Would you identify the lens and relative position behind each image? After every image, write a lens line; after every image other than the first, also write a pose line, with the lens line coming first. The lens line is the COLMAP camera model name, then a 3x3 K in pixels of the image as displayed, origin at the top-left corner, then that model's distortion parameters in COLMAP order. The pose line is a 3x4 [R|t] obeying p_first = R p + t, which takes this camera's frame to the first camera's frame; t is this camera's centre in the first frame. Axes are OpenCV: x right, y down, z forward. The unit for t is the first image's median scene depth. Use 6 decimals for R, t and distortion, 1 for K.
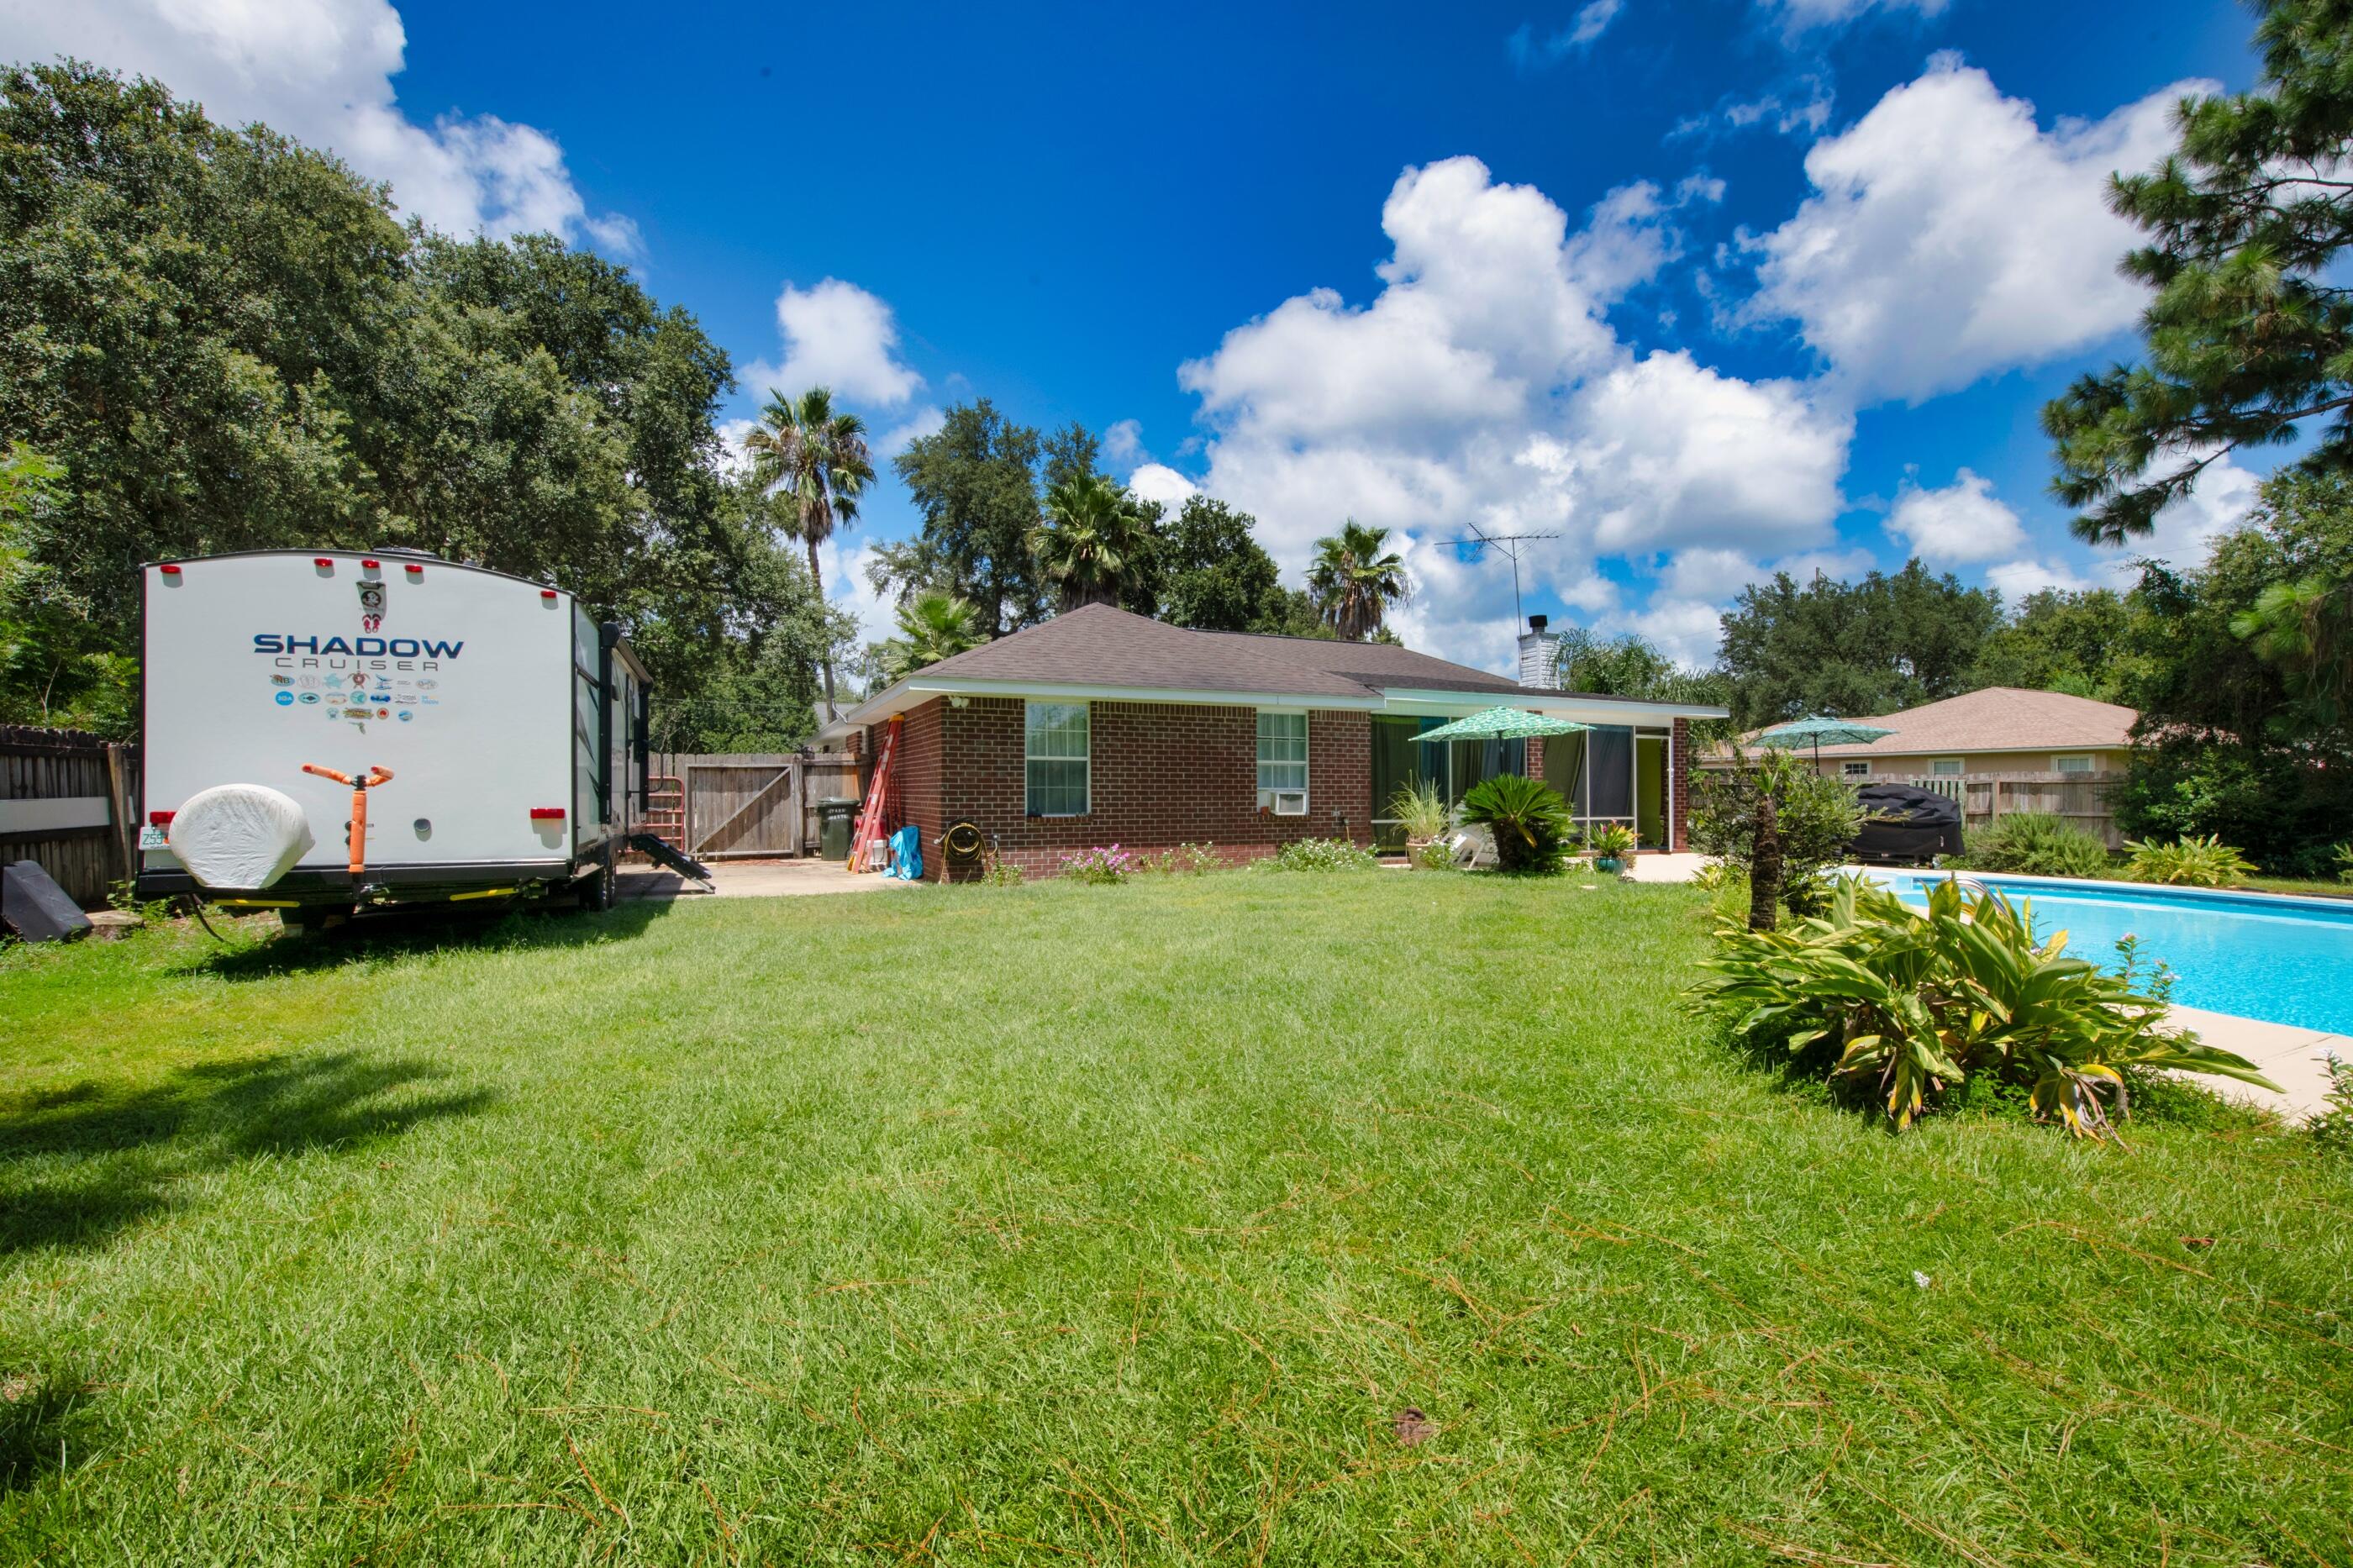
lens RADIAL K [[981.0, 0, 1178.6], [0, 981.0, 789.1], [0, 0, 1]] dist [-0.000705, -0.005961]
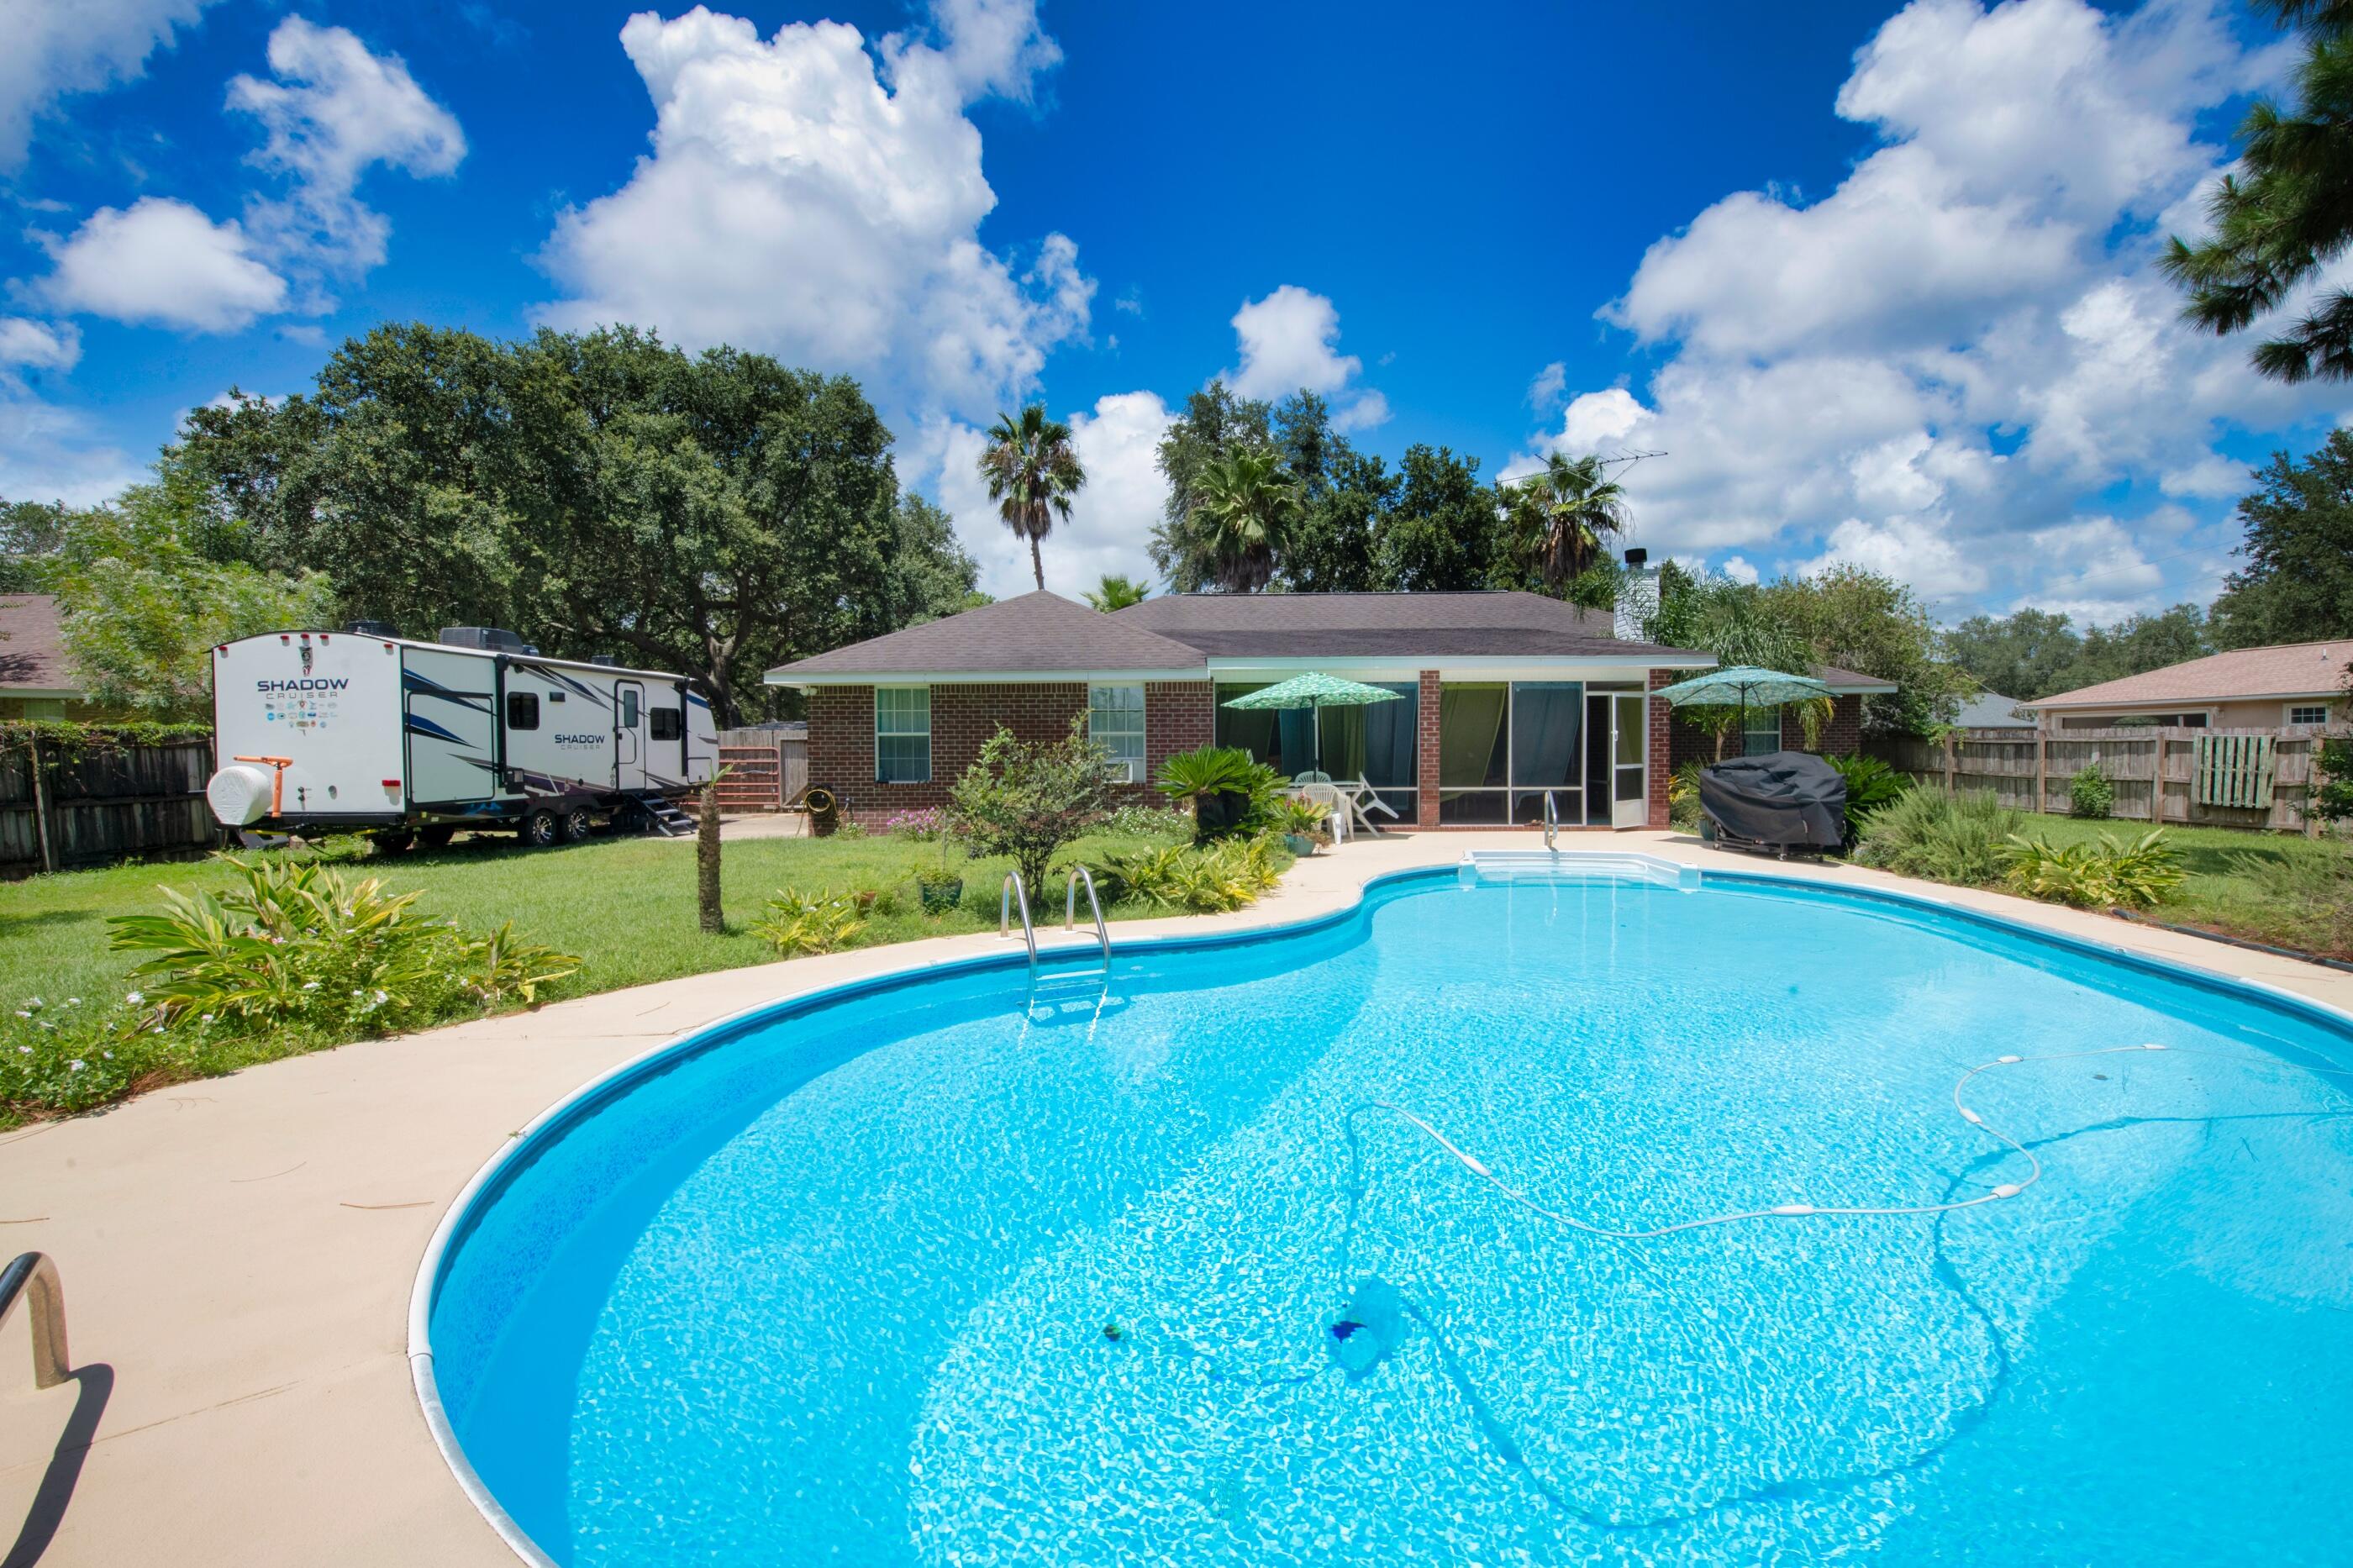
lens RADIAL K [[981.0, 0, 1158.3], [0, 981.0, 691.4], [0, 0, 1]] dist [-0.000705, -0.005961]
pose [[0.891564, -0.032250, -0.451745, 0.509575], [0.008611, 0.998488, -0.054289, -0.011485], [0.452813, 0.044512, 0.890494, 0.062462]]
